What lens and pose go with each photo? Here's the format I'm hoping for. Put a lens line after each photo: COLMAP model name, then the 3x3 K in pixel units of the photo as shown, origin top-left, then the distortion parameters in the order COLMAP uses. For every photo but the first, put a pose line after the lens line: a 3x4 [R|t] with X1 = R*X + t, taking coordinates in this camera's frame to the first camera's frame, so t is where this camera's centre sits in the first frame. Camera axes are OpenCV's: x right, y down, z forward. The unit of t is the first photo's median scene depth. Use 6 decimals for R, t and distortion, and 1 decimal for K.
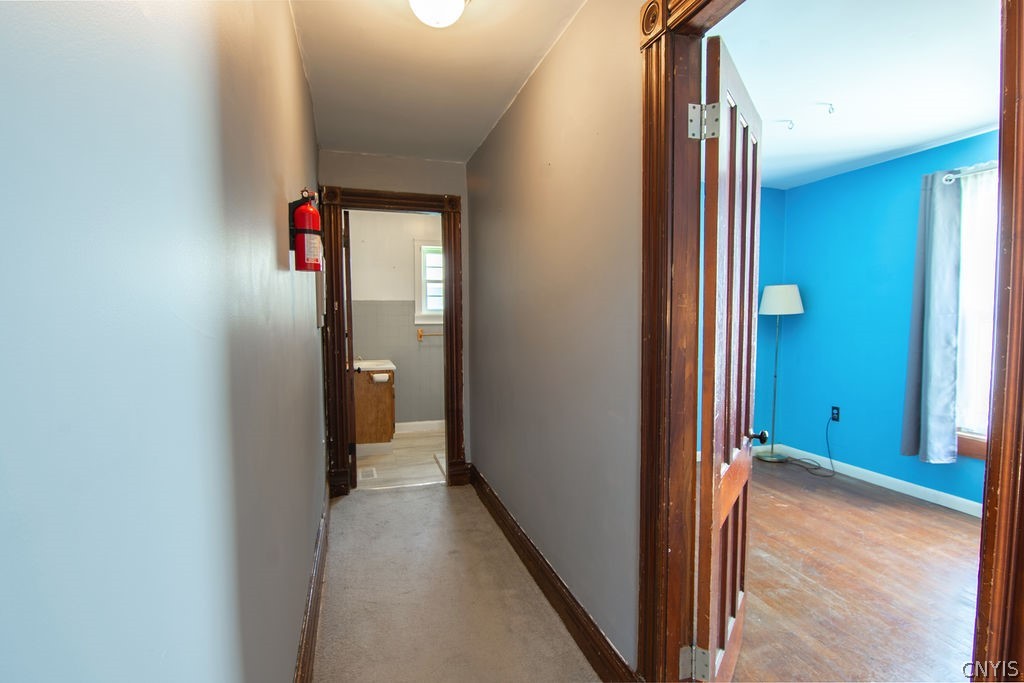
lens RADIAL K [[519.4, 0, 512.1], [0, 519.4, 342.1], [0, 0, 1]] dist [-0.020650, -0.001020]
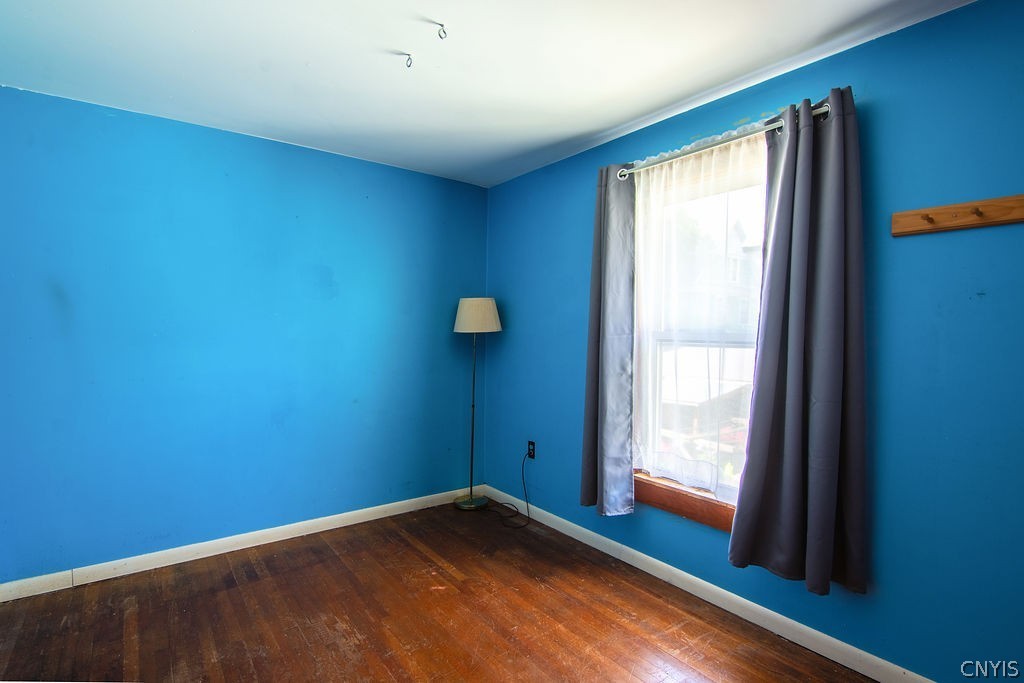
lens RADIAL K [[498.2, 0, 511.9], [0, 498.2, 341.7], [0, 0, 1]] dist [-0.000141, -0.000174]
pose [[0.939517, 0.007279, 0.342425, 0.401641], [0.002368, 0.999612, -0.027747, -0.021145], [-0.342494, 0.026879, 0.939135, 0.295858]]
